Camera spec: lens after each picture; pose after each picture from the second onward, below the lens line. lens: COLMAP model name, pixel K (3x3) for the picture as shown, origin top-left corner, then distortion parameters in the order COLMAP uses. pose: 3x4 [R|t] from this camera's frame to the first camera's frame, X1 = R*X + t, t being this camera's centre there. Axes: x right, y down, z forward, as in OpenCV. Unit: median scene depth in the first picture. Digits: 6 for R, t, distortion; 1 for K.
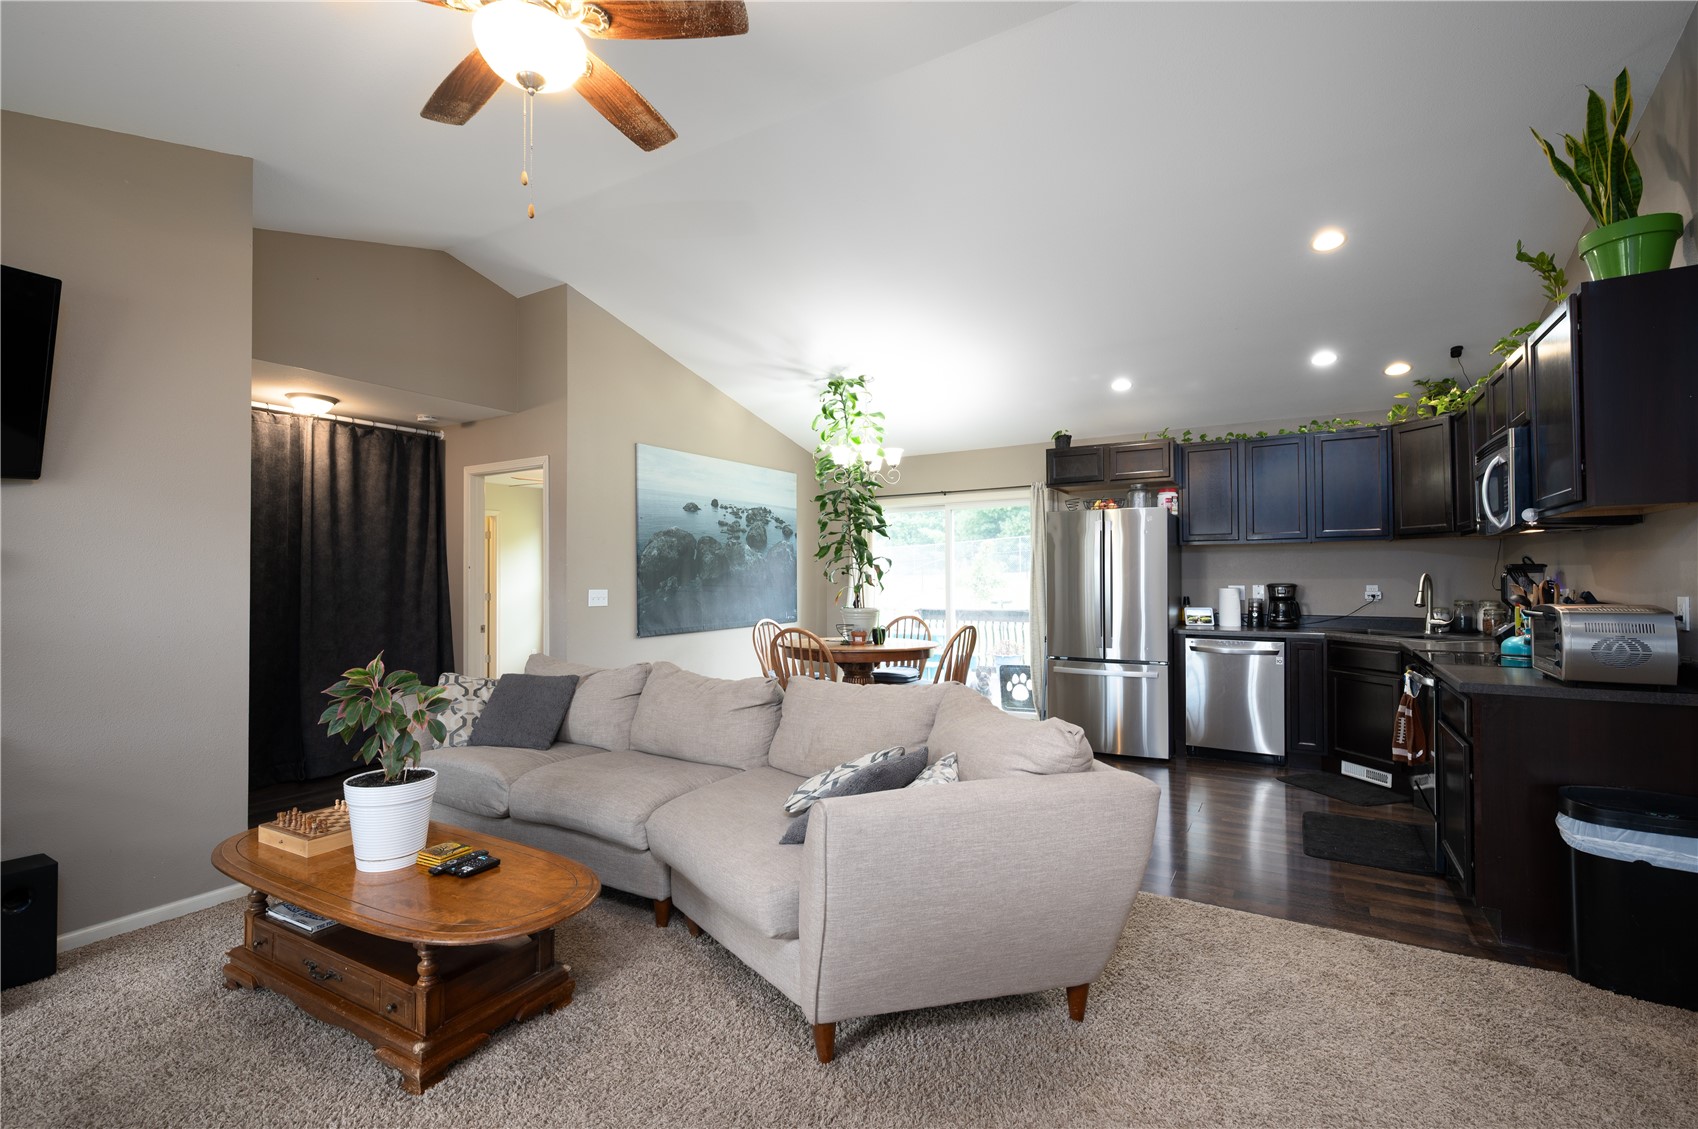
lens RADIAL K [[768.4, 0, 841.5], [0, 768.4, 571.2], [0, 0, 1]] dist [-0.001105, 0.000017]
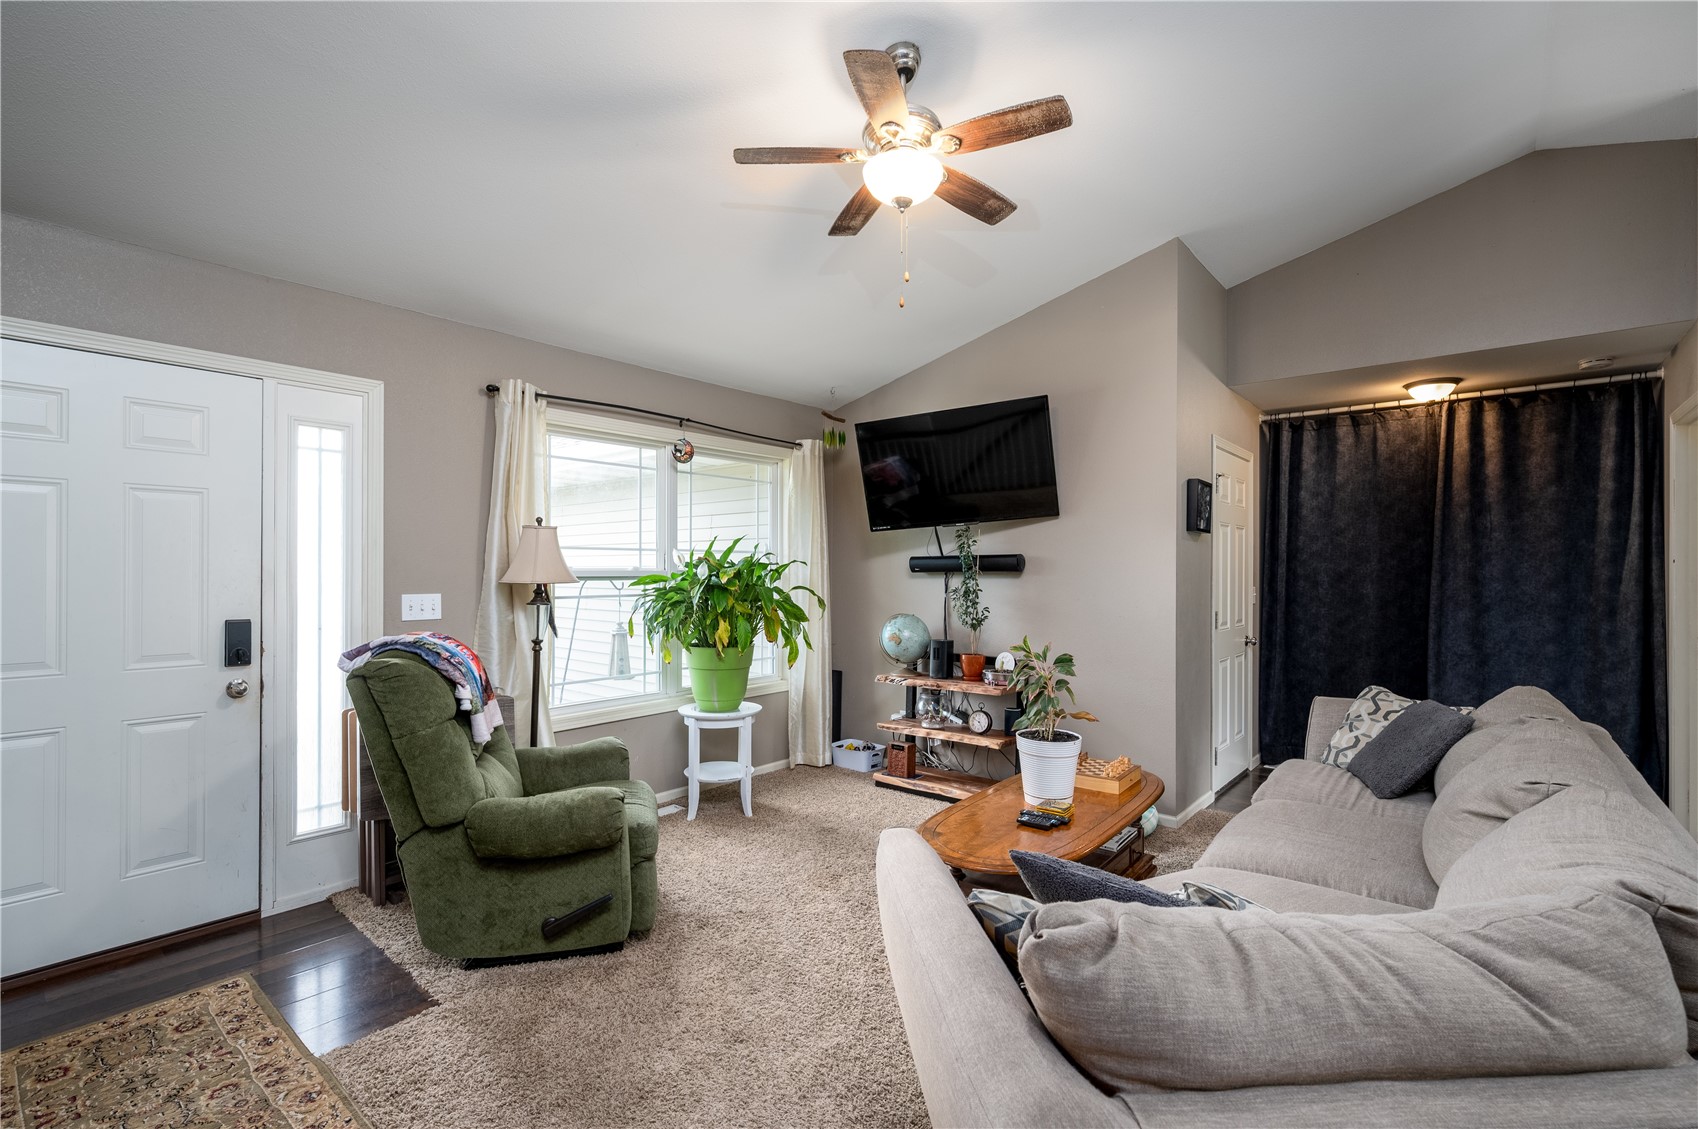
lens RADIAL K [[768.4, 0, 836.3], [0, 768.4, 571.0], [0, 0, 1]] dist [-0.001105, 0.000017]
pose [[-0.164701, 0.004850, -0.986332, 0.306941], [0.008222, 0.999960, 0.003544, -0.004431], [0.986309, -0.007526, -0.164734, 0.371994]]
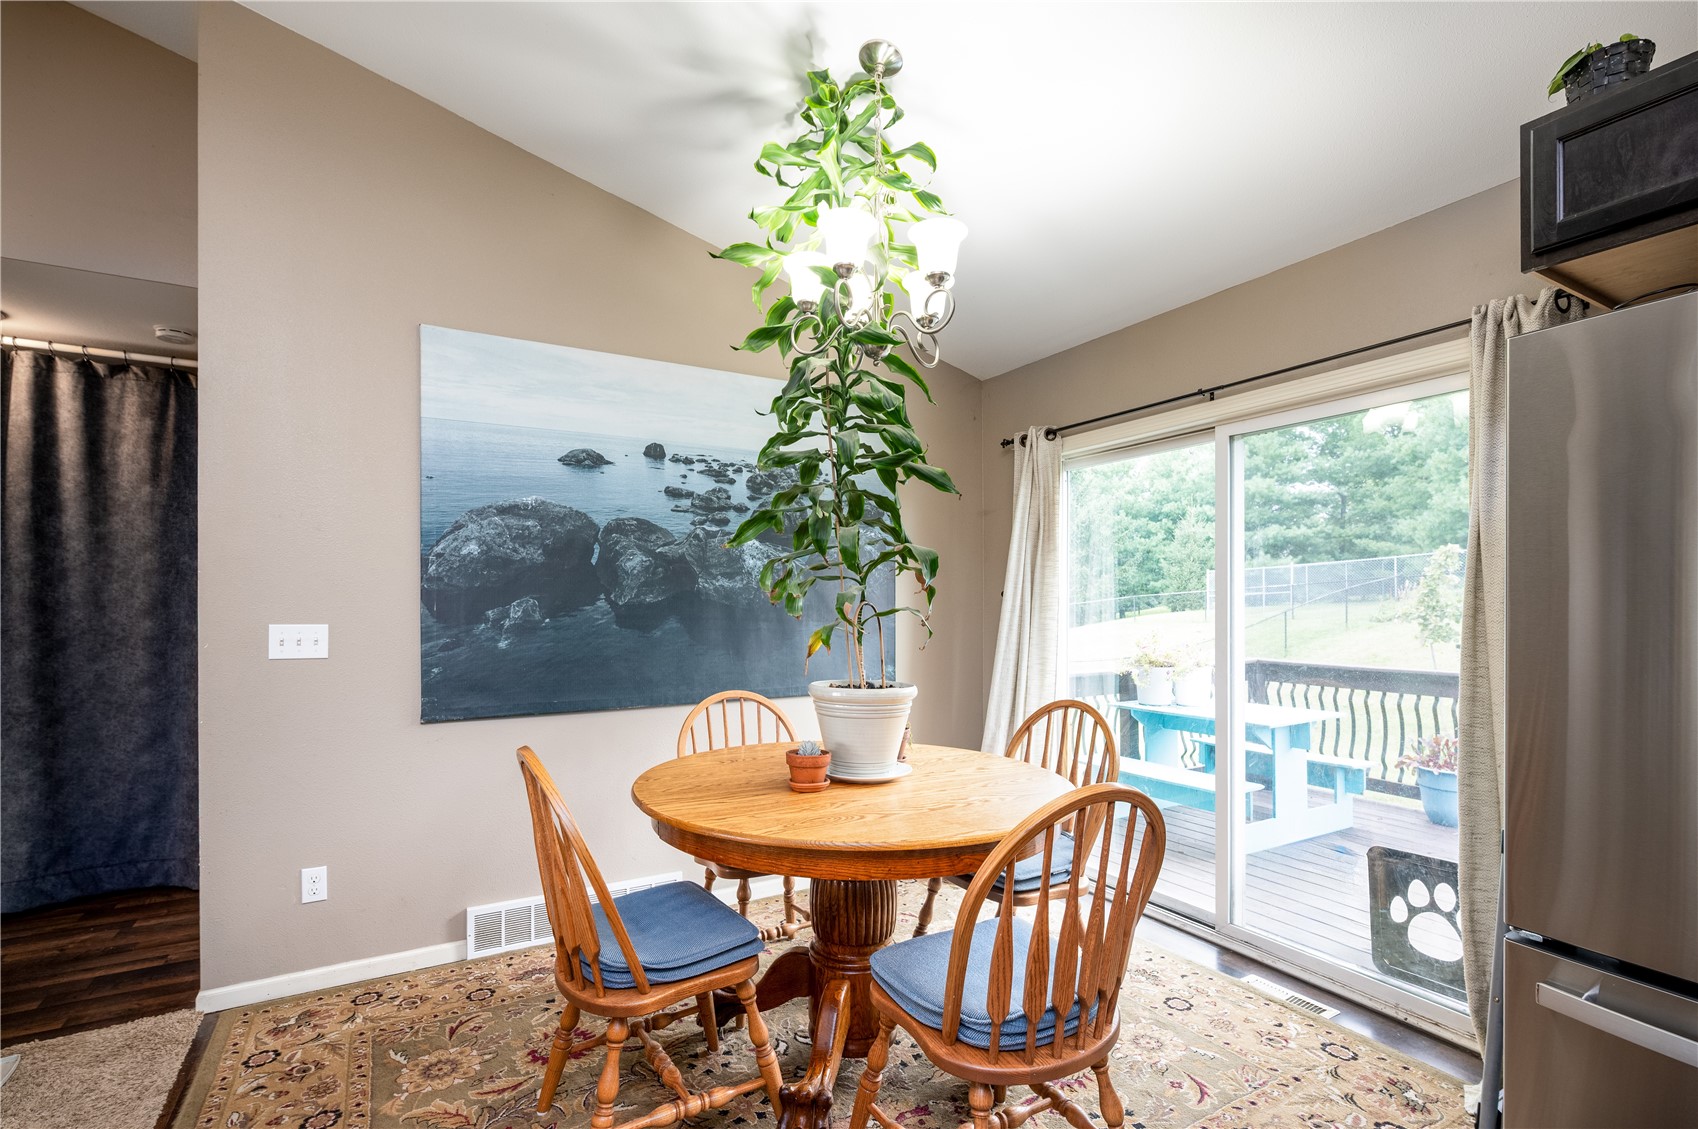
lens RADIAL K [[768.4, 0, 842.2], [0, 768.4, 607.4], [0, 0, 1]] dist [-0.001105, 0.000017]
pose [[0.873577, 0.008223, -0.486617, 0.202186], [-0.001606, 0.999901, 0.014013, 0.005482], [0.486684, -0.011460, 0.873503, 0.690358]]
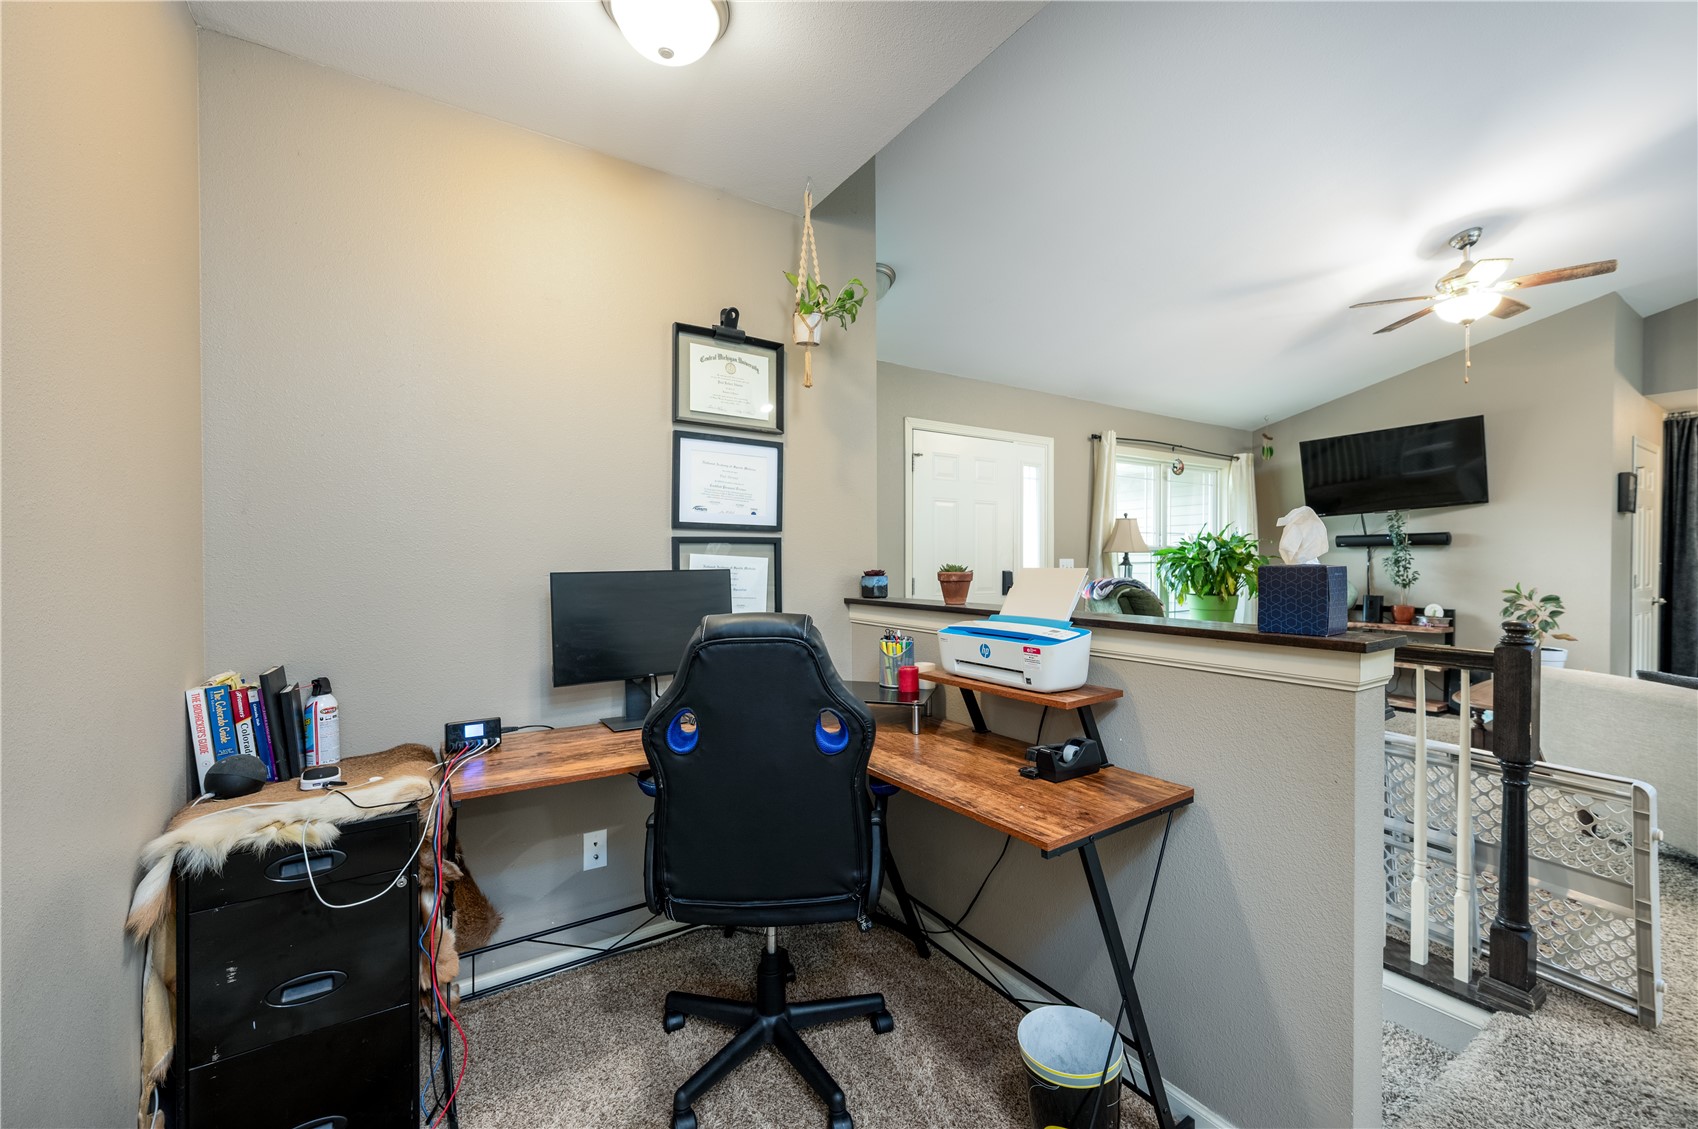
lens RADIAL K [[667.9, 0, 845.0], [0, 667.9, 565.2], [0, 0, 1]] dist [-0.000989, -0.000316]
pose [[-0.449736, 0.014825, -0.893039, 0.703887], [0.013234, 0.999863, 0.009933, 0.008379], [0.893063, -0.007352, -0.449871, 0.098225]]
